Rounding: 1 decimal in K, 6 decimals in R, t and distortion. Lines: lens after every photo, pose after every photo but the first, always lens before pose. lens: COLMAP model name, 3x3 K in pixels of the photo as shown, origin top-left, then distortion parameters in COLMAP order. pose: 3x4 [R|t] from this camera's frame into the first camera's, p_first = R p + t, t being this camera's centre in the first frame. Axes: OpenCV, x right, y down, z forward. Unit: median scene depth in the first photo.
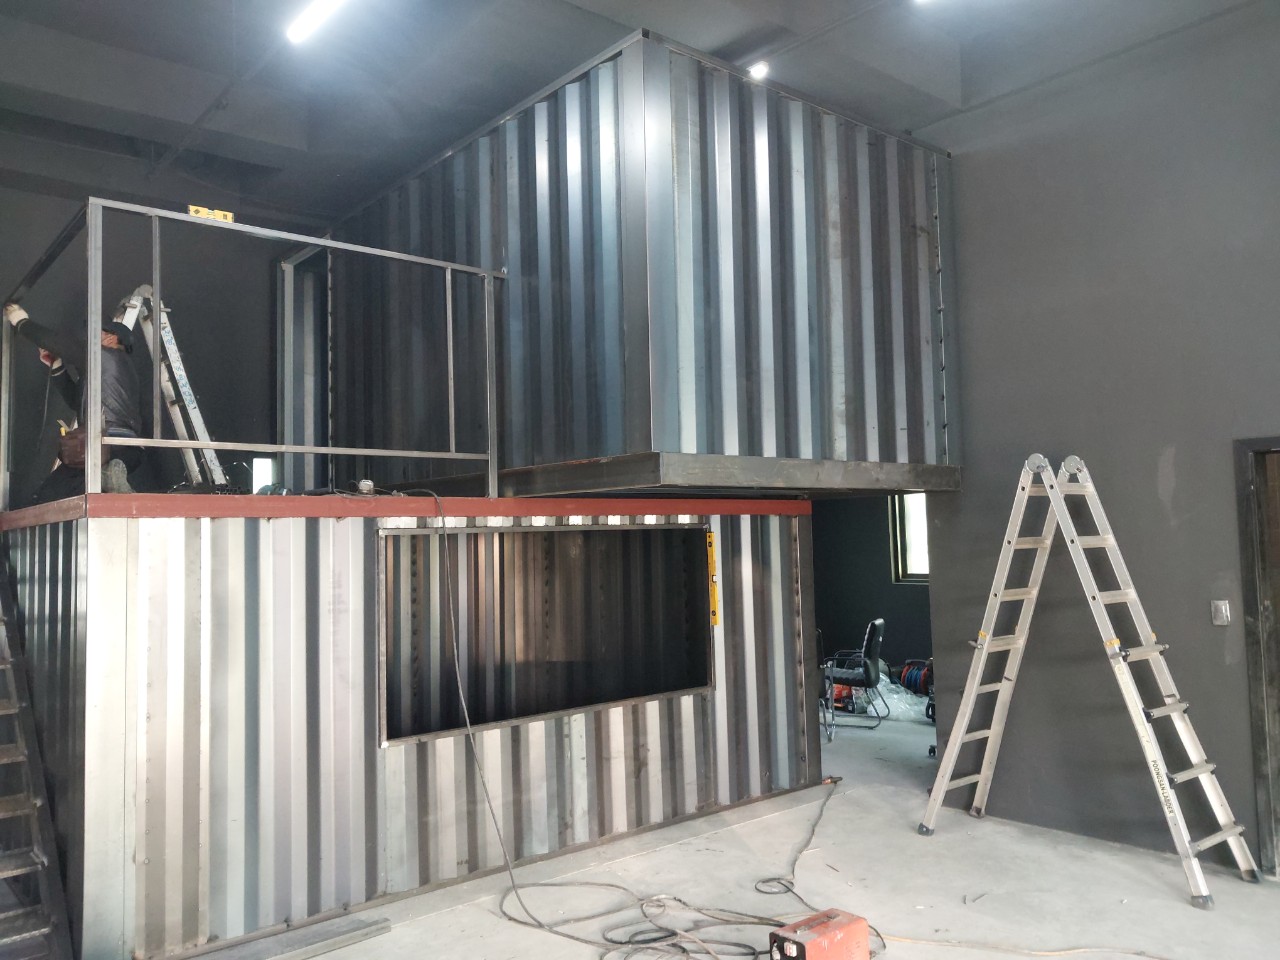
lens RADIAL K [[993.5, 0, 640.0], [0, 993.5, 480.0], [0, 0, 1]] dist [0.002343, 0.017404]
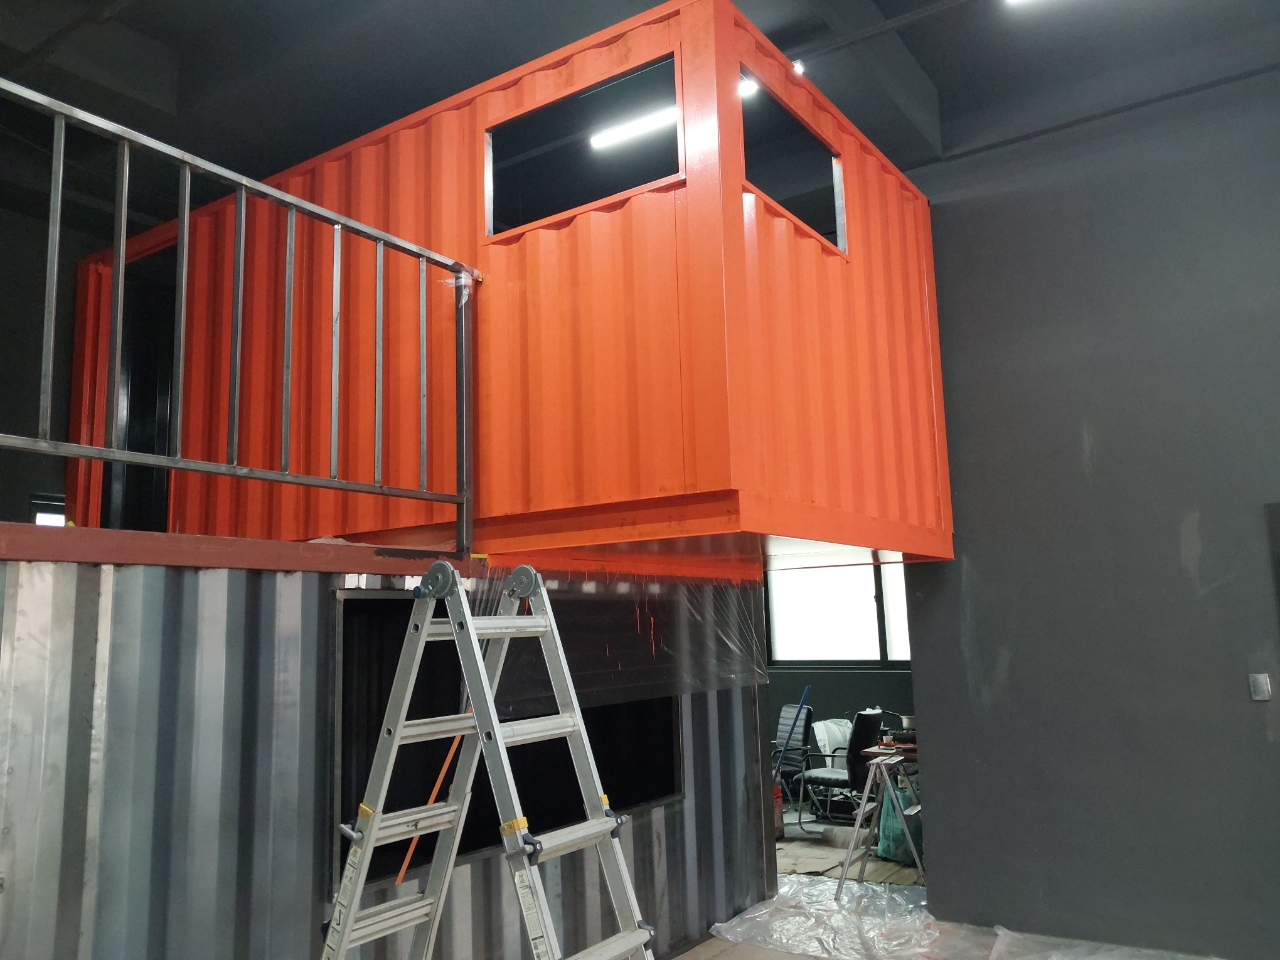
lens RADIAL K [[1005.8, 0, 643.1], [0, 1005.8, 478.9], [0, 0, 1]] dist [0.033243, 0.000148]
pose [[0.964415, 0.035218, 0.262036, -0.215241], [-0.008281, 0.994626, -0.103203, 0.038318], [-0.264263, 0.097361, 0.959524, 0.197498]]
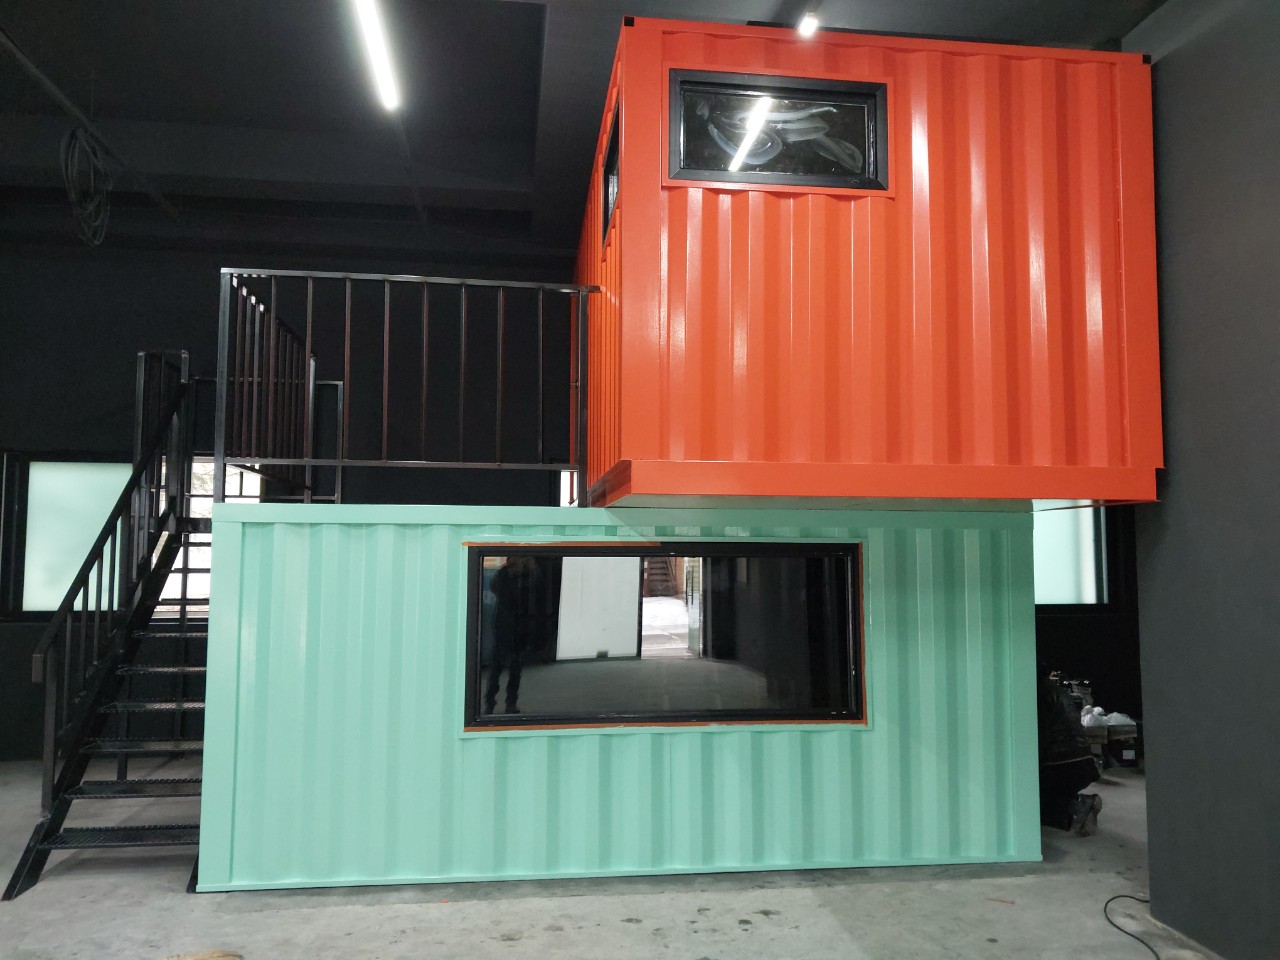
lens RADIAL K [[993.5, 0, 640.0], [0, 993.5, 480.0], [0, 0, 1]] dist [0.002343, 0.017404]
pose [[0.842677, -0.011588, -0.538295, 0.427458], [0.003501, 0.999865, -0.016043, 0.006189], [0.538408, 0.011634, 0.842604, 0.164084]]
